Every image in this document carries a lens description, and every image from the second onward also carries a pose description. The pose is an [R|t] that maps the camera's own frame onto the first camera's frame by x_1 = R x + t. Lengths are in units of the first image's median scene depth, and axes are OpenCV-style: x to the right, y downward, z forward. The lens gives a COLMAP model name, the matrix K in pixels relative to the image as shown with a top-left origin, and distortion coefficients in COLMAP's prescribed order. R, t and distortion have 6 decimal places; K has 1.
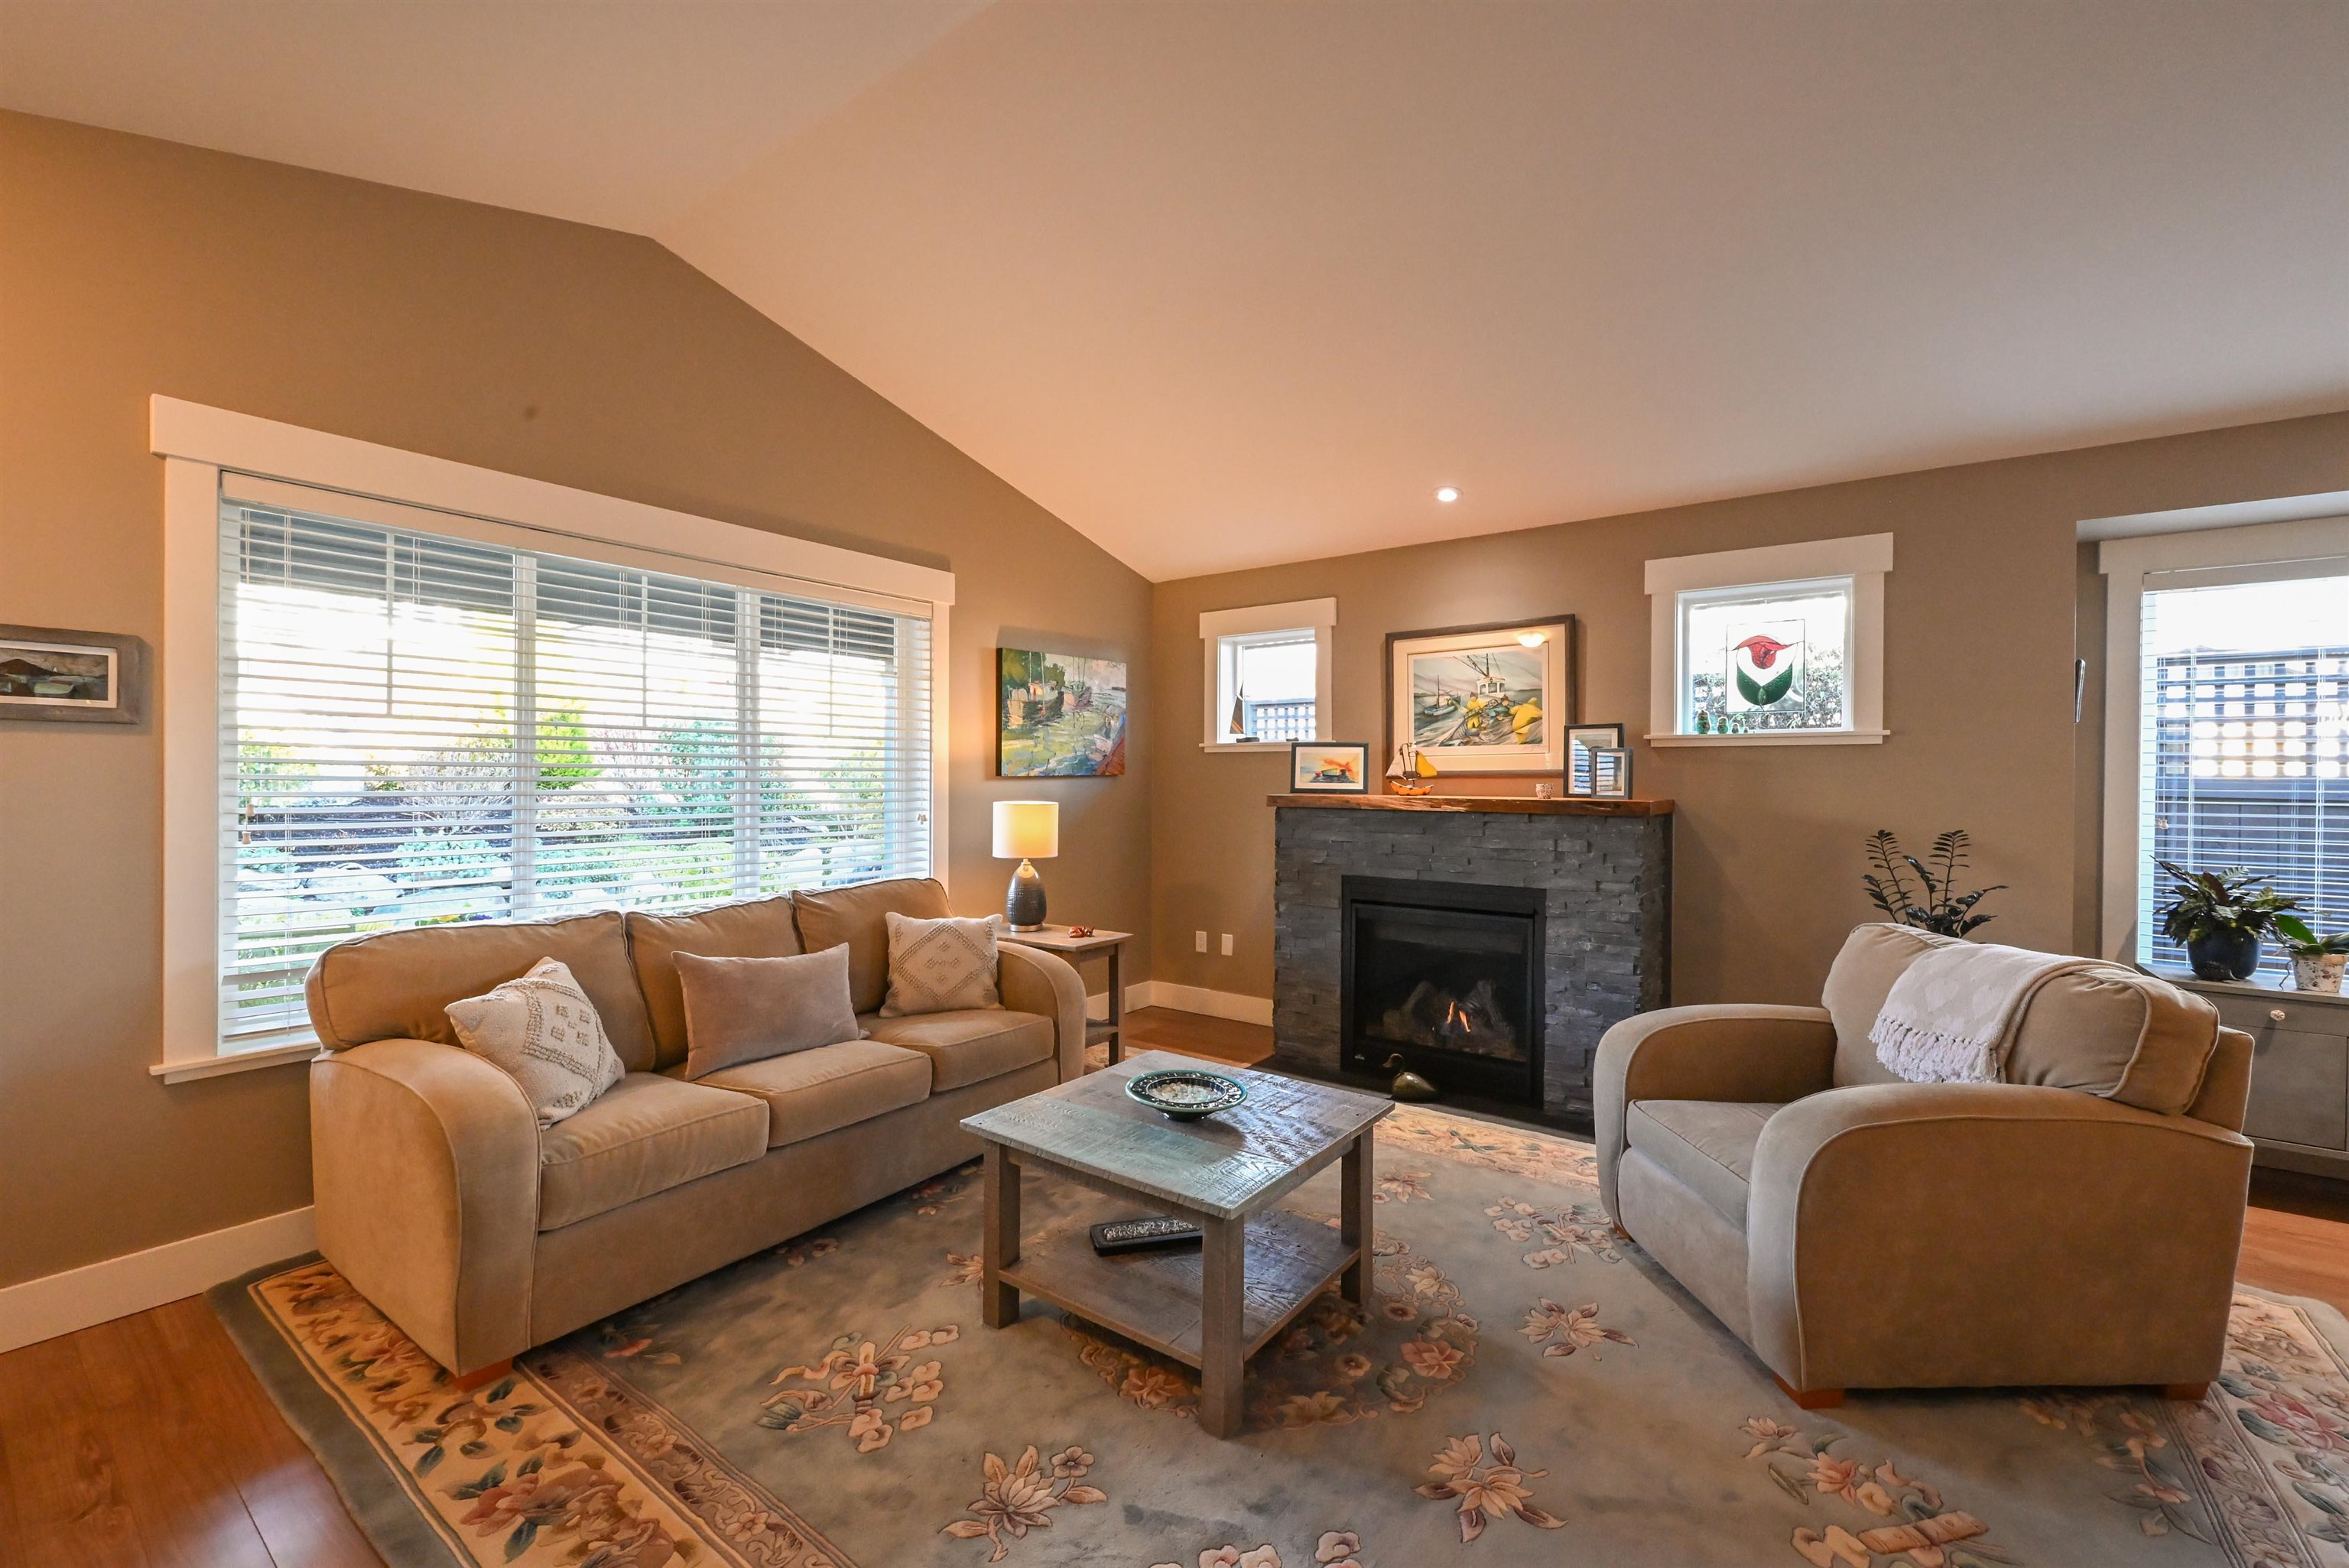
lens RADIAL K [[955.2, 0, 1176.9], [0, 955.2, 789.3], [0, 0, 1]] dist [-0.007678, 0.001701]
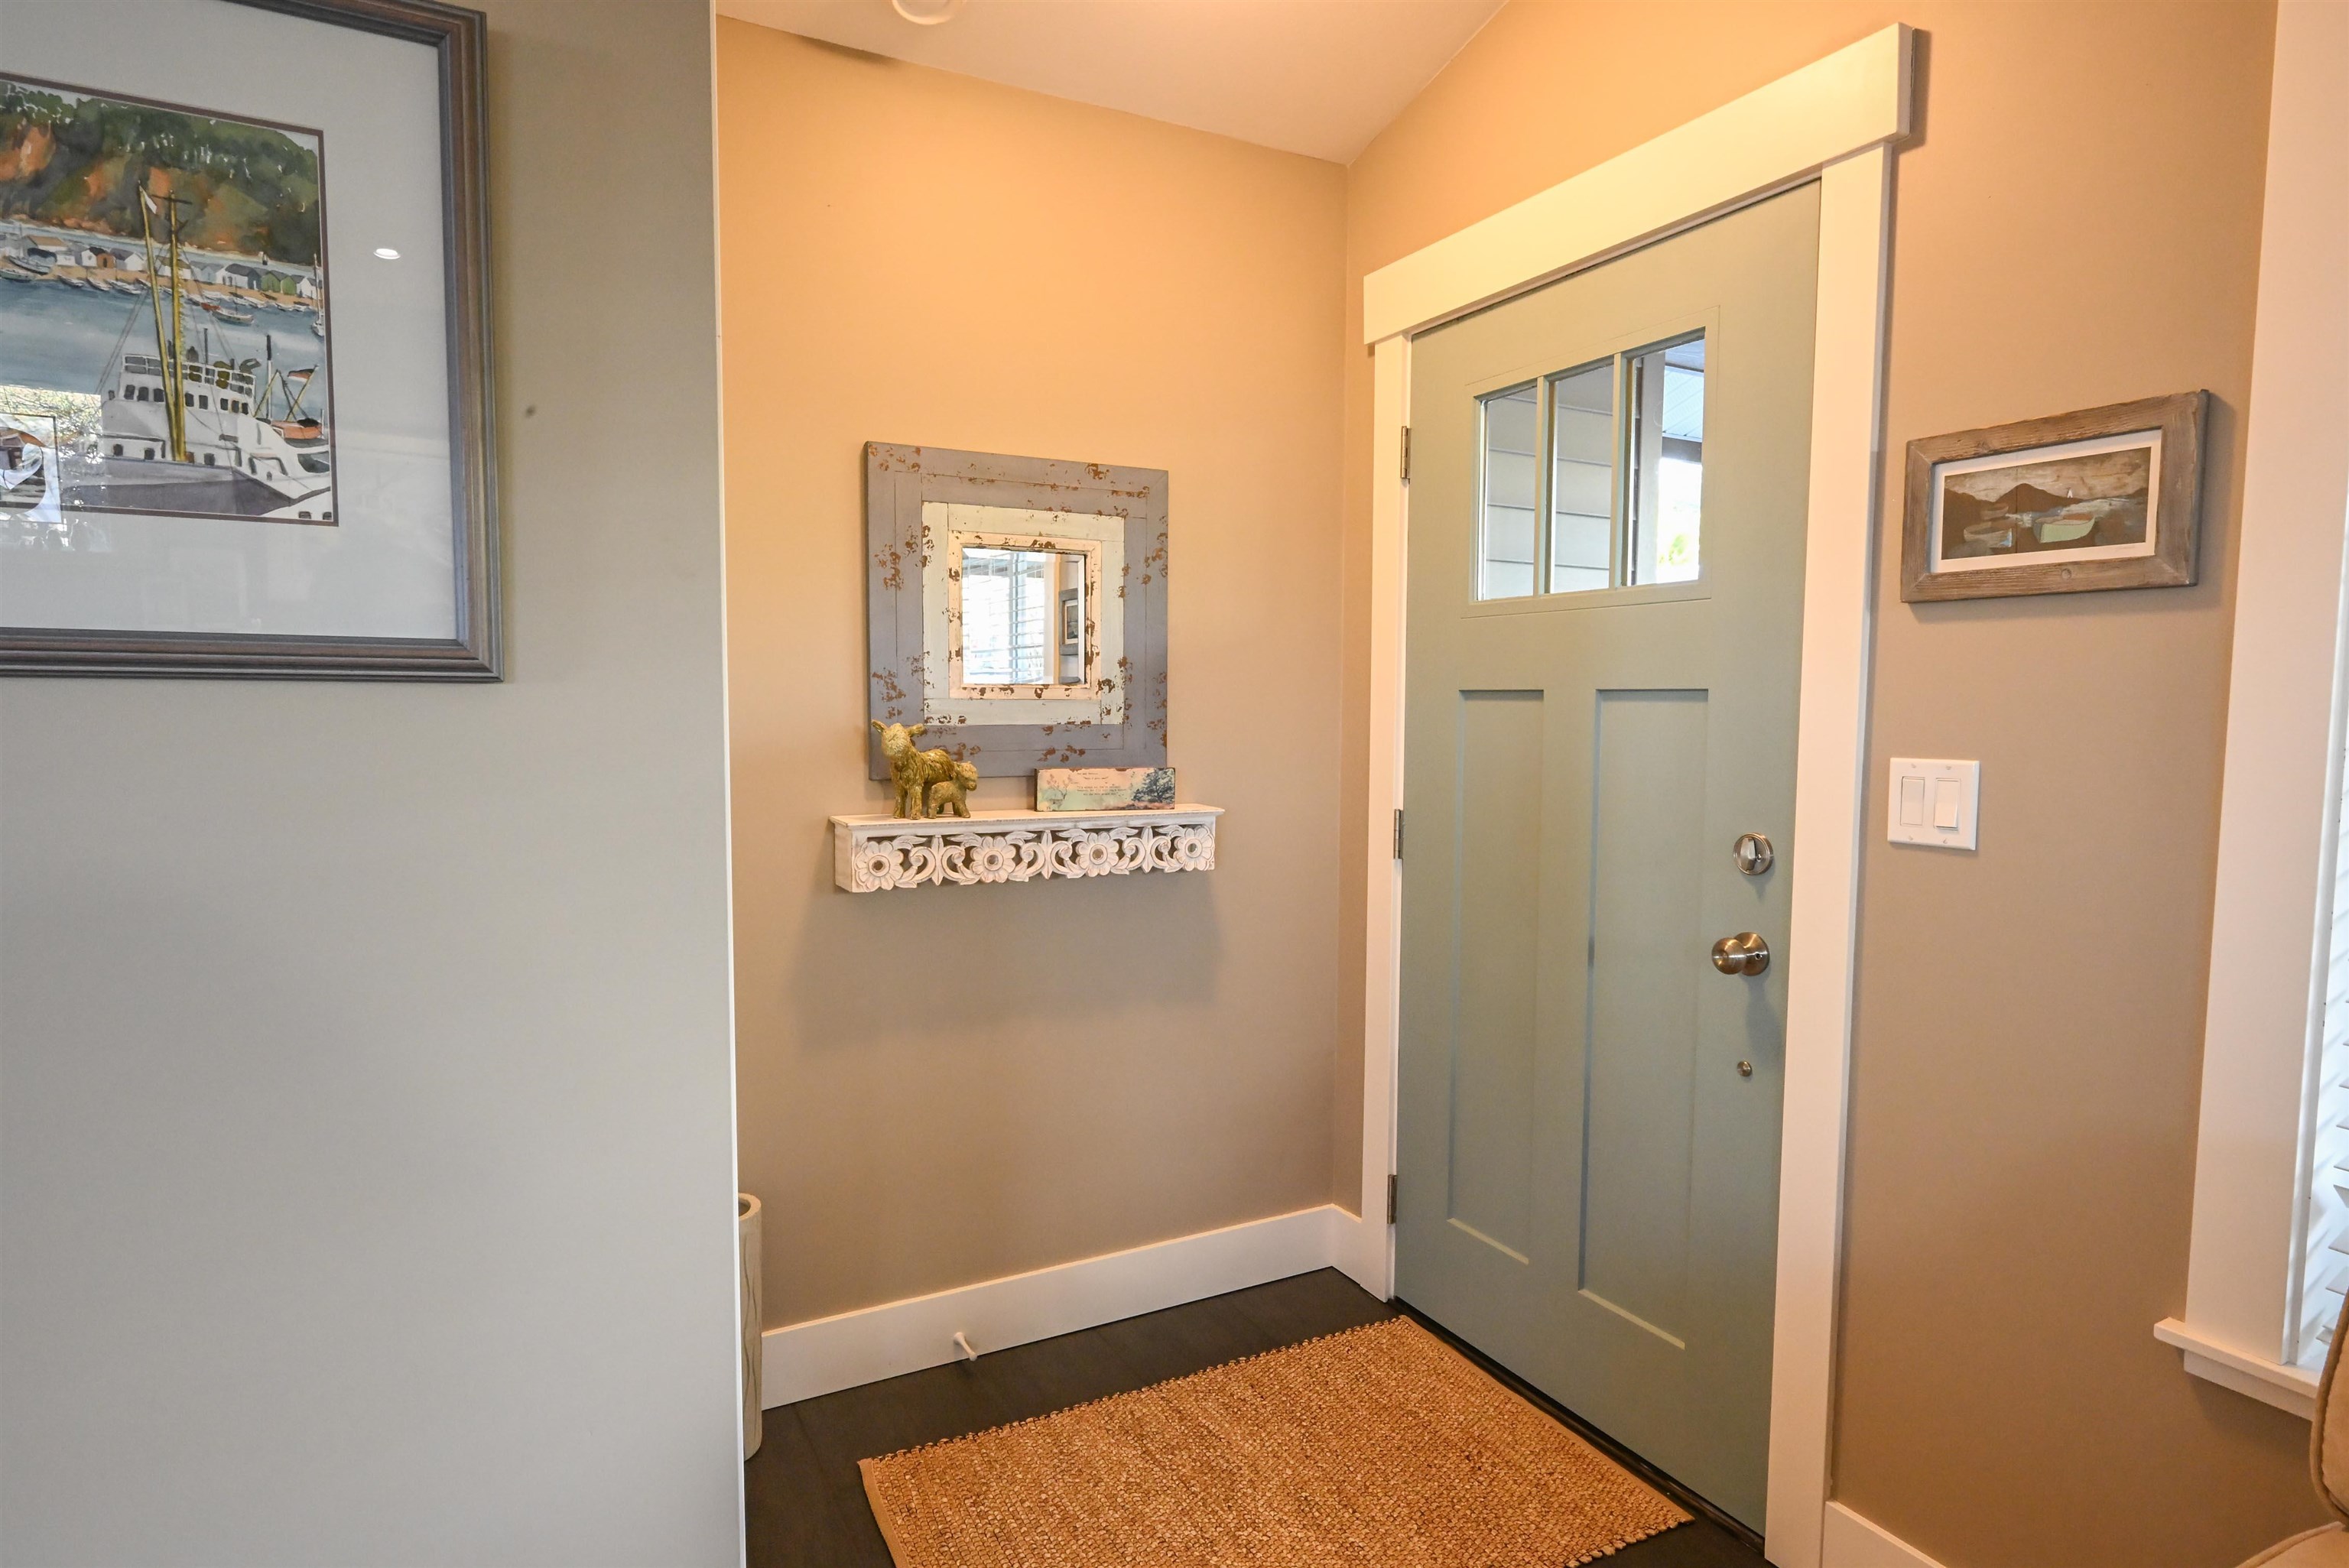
lens RADIAL K [[1284.7, 0, 1179.8], [0, 1284.7, 780.4], [0, 0, 1]] dist [0.000802, 0.000587]
pose [[-0.423851, 0.053970, -0.904122, -0.186686], [-0.014499, 0.997691, 0.066353, -0.005209], [0.905616, 0.041233, -0.422090, 0.484638]]
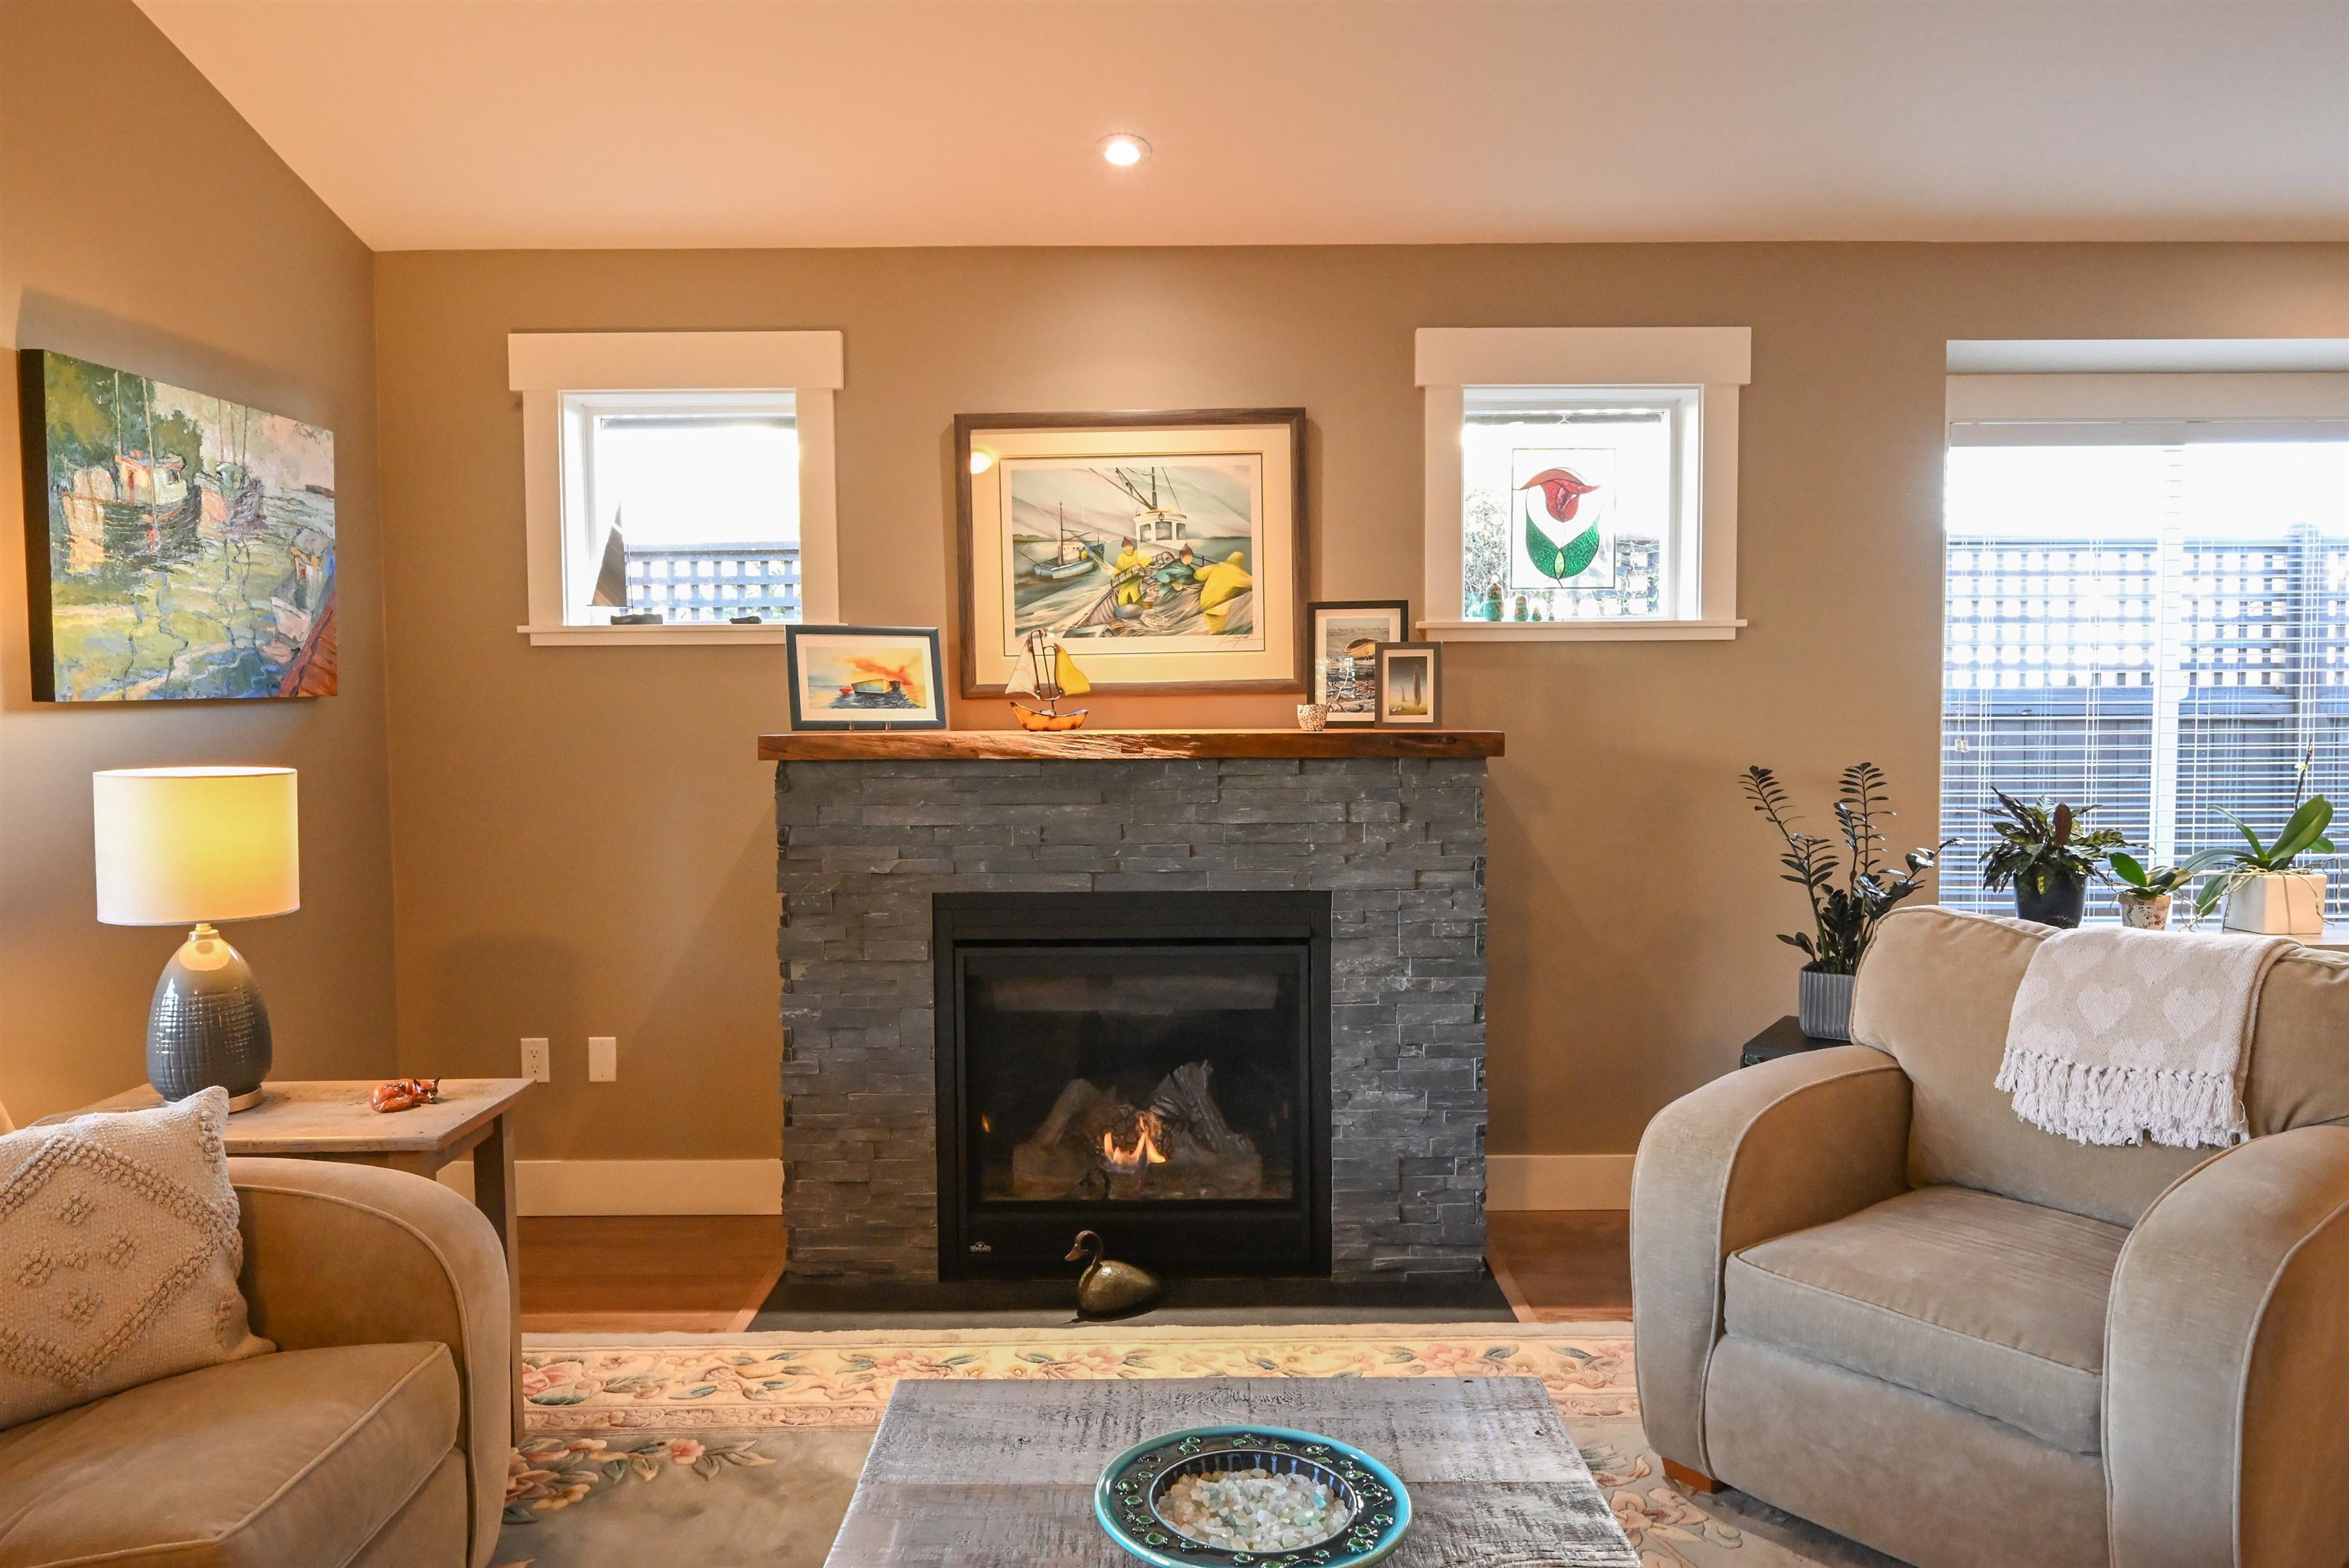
lens RADIAL K [[1560.0, 0, 1179.3], [0, 1560.0, 779.7], [0, 0, 1]] dist [0.002166, -0.006888]
pose [[0.806476, -0.040127, 0.589904, -0.220858], [0.016973, 0.998854, 0.044741, -0.003927], [-0.591023, -0.026070, 0.806233, 0.298630]]
